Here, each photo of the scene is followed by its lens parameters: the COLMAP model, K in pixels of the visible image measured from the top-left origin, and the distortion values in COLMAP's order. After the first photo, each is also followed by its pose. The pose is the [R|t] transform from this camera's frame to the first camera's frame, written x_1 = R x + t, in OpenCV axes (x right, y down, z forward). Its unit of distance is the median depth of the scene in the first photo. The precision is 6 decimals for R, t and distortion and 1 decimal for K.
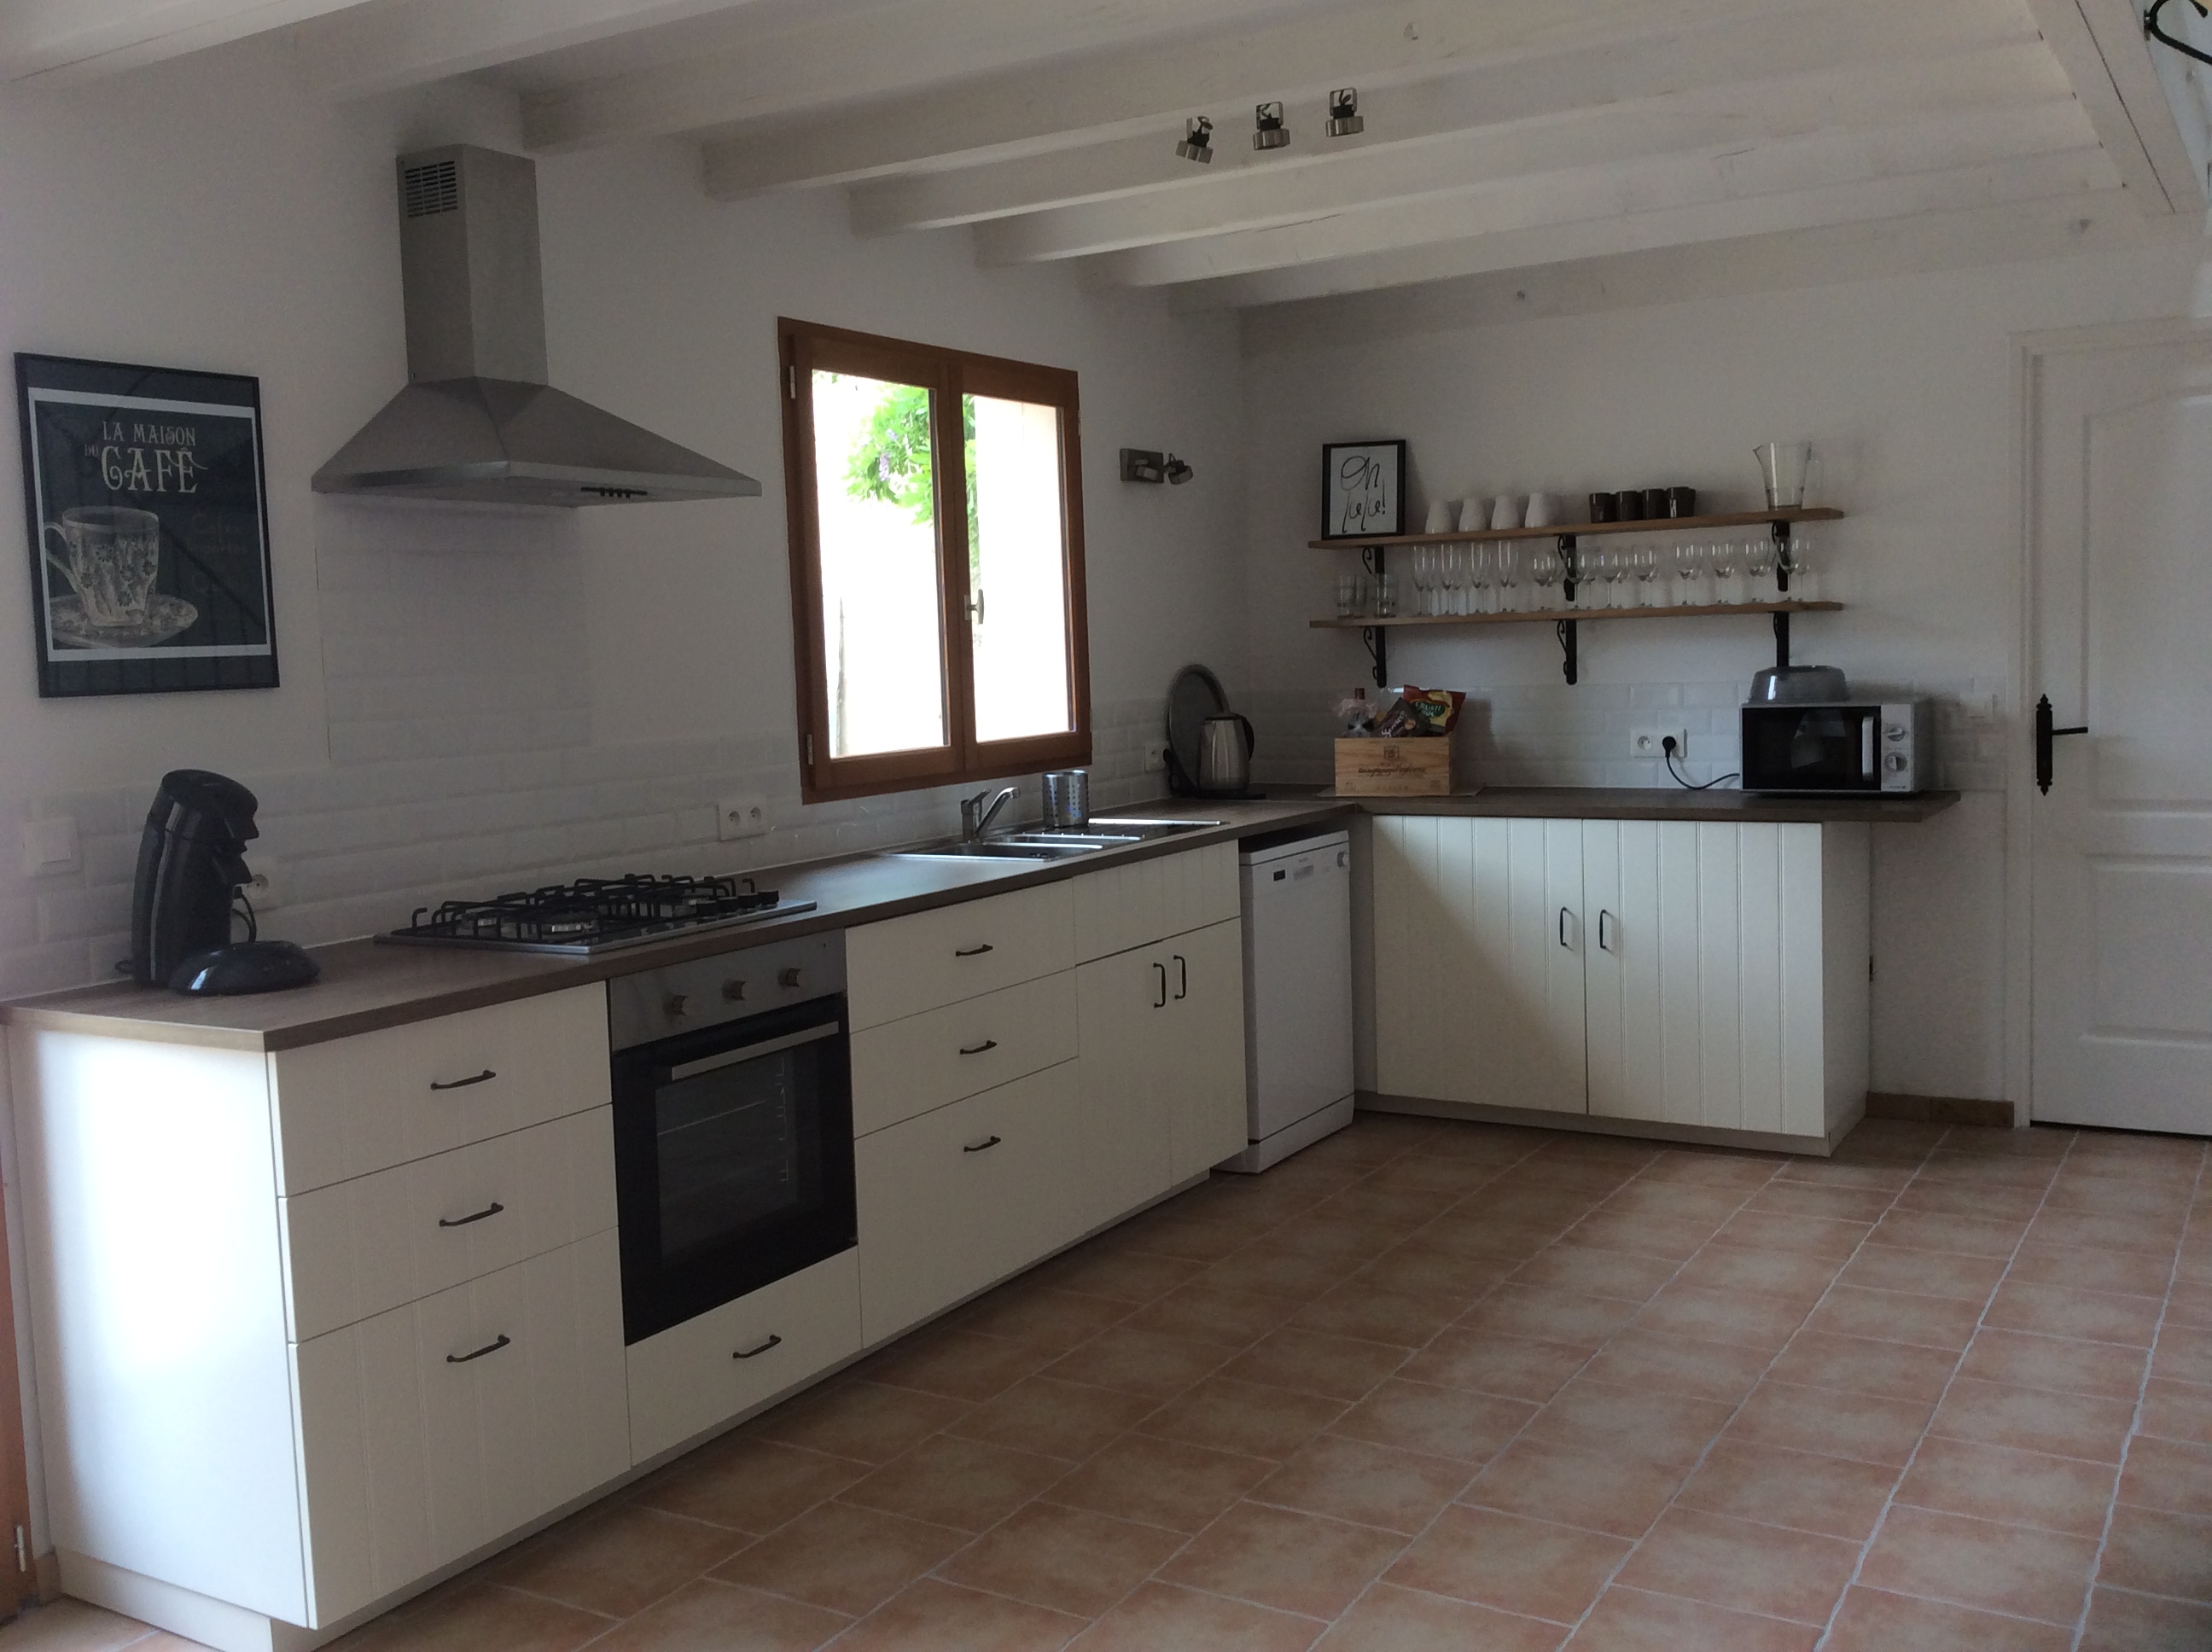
lens RADIAL K [[2007.3, 0, 1098.8], [0, 2007.3, 820.6], [0, 0, 1]] dist [0.020870, 0.000000]
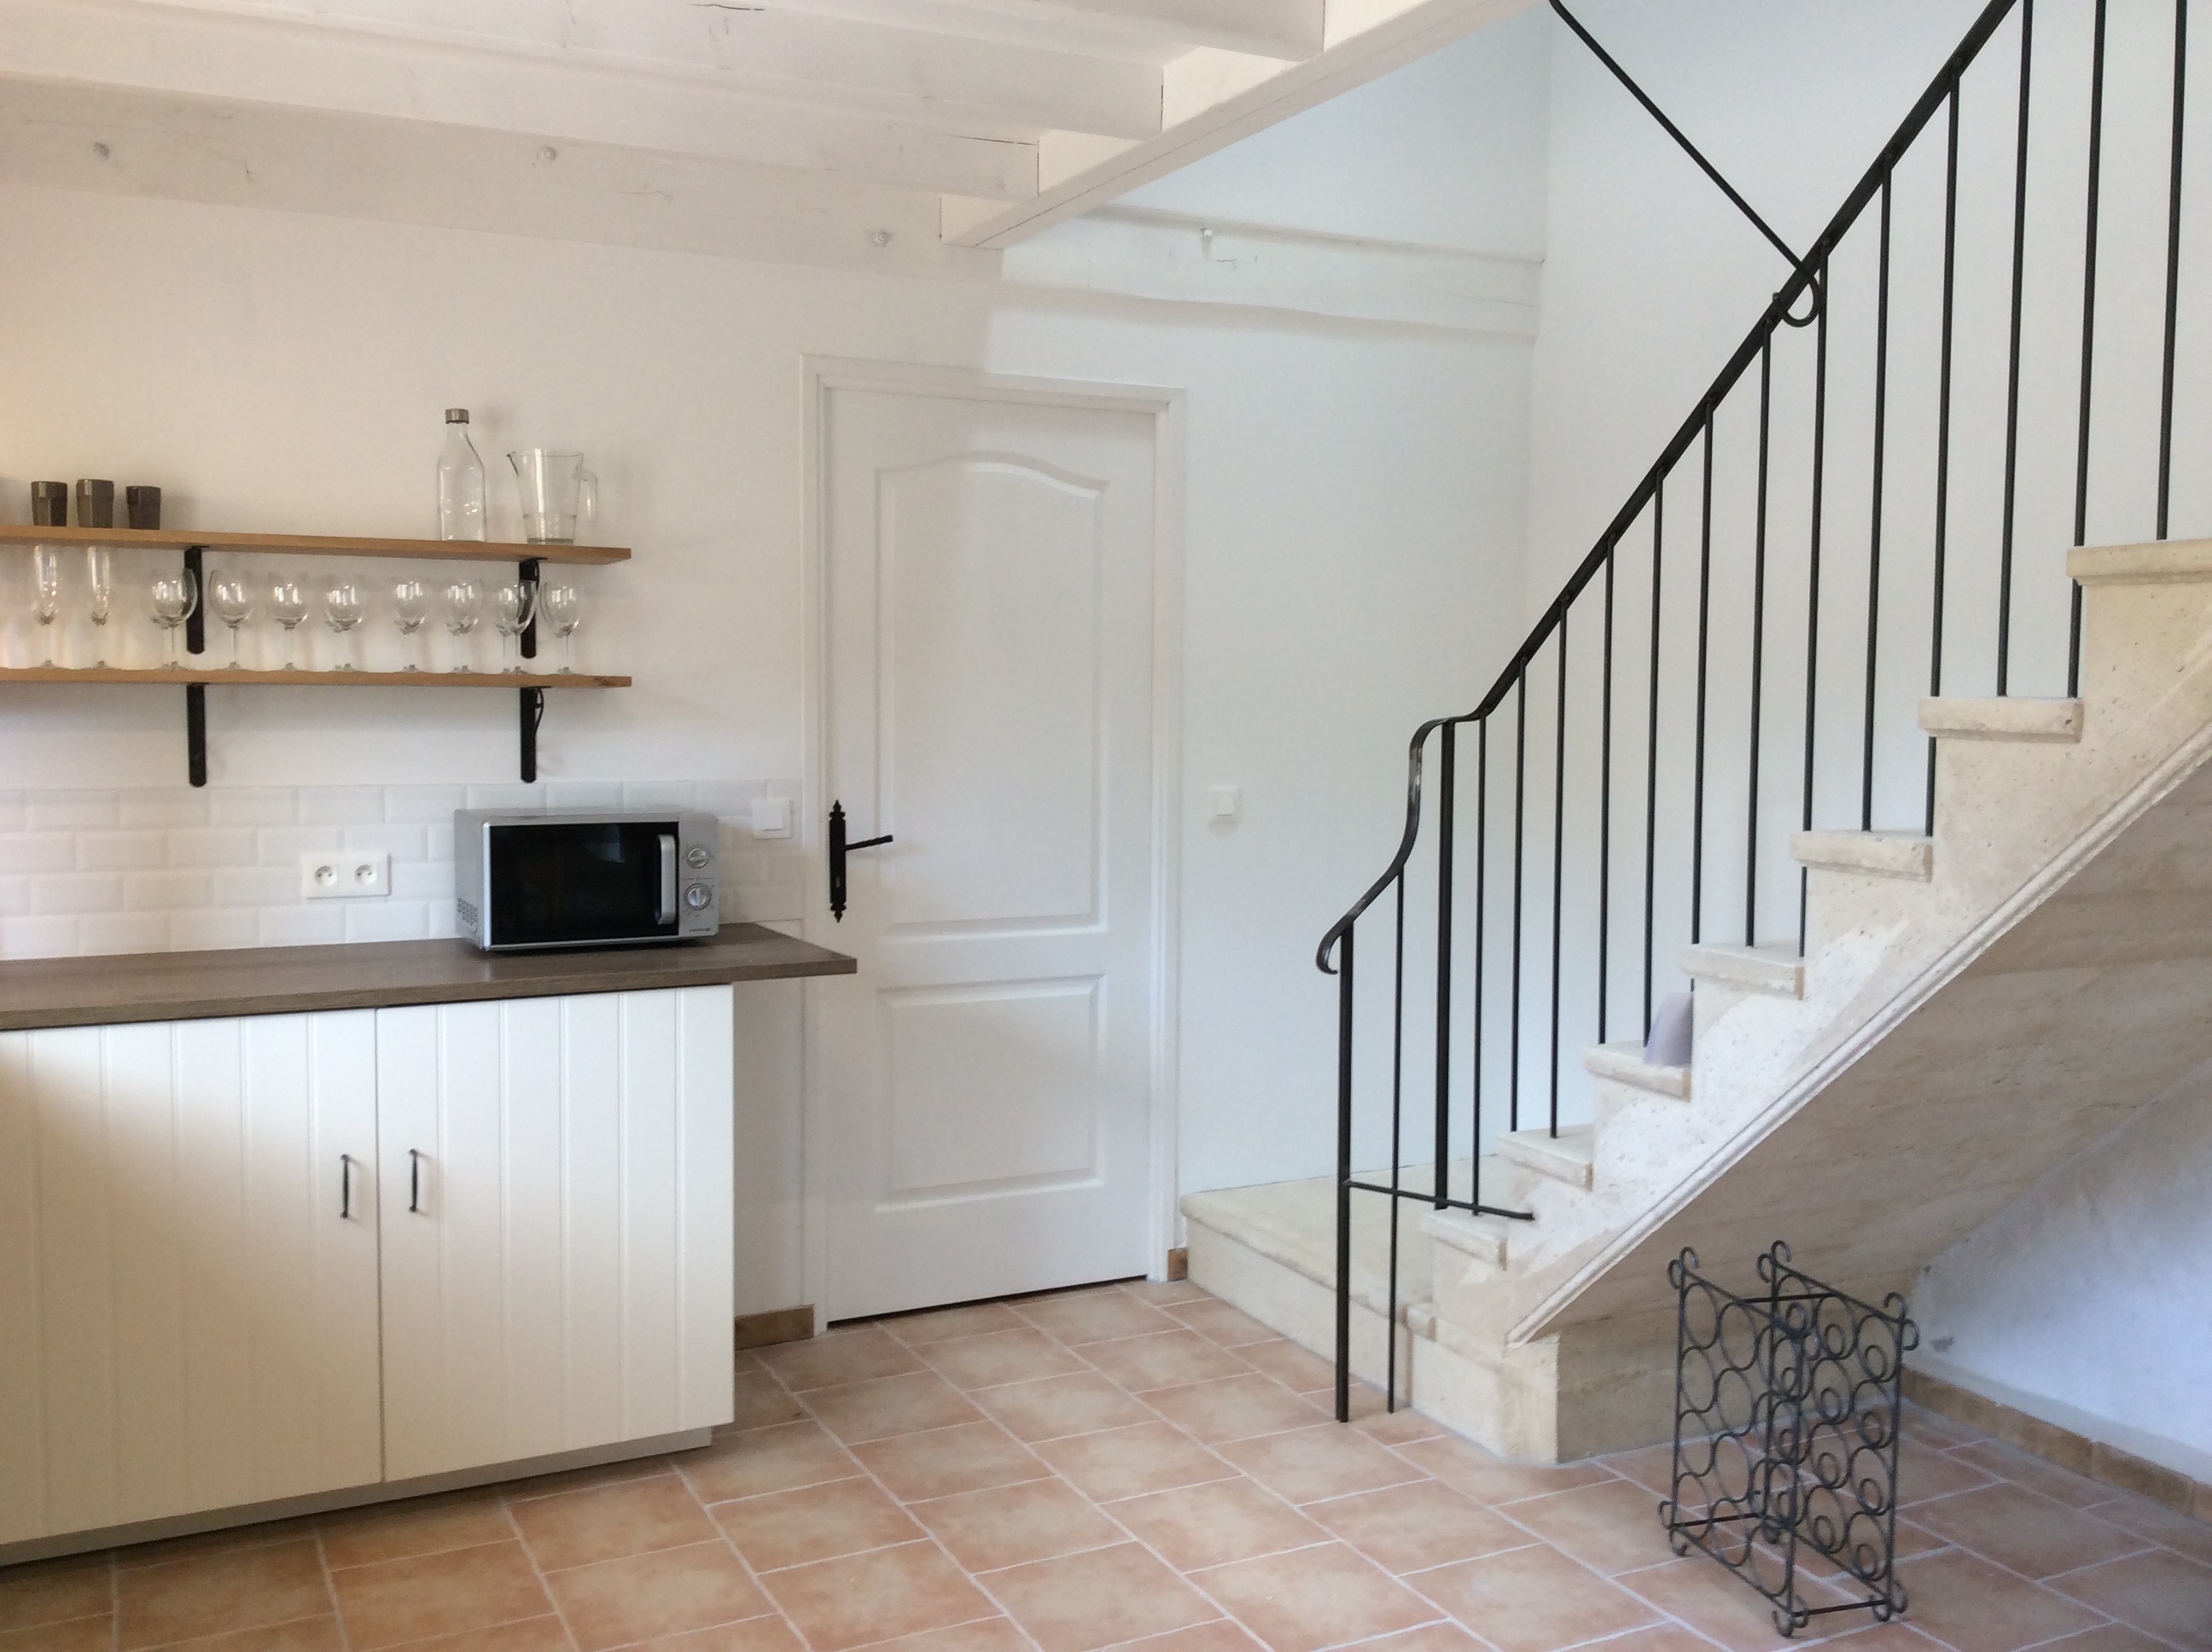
lens RADIAL K [[2007.3, 0, 1105.6], [0, 2007.3, 811.0], [0, 0, 1]] dist [0.020870, 0.000000]
pose [[0.531853, -0.016368, 0.846679, -0.161933], [0.050269, 0.998660, -0.012271, -0.041836], [-0.845343, 0.049088, 0.531963, 0.463386]]
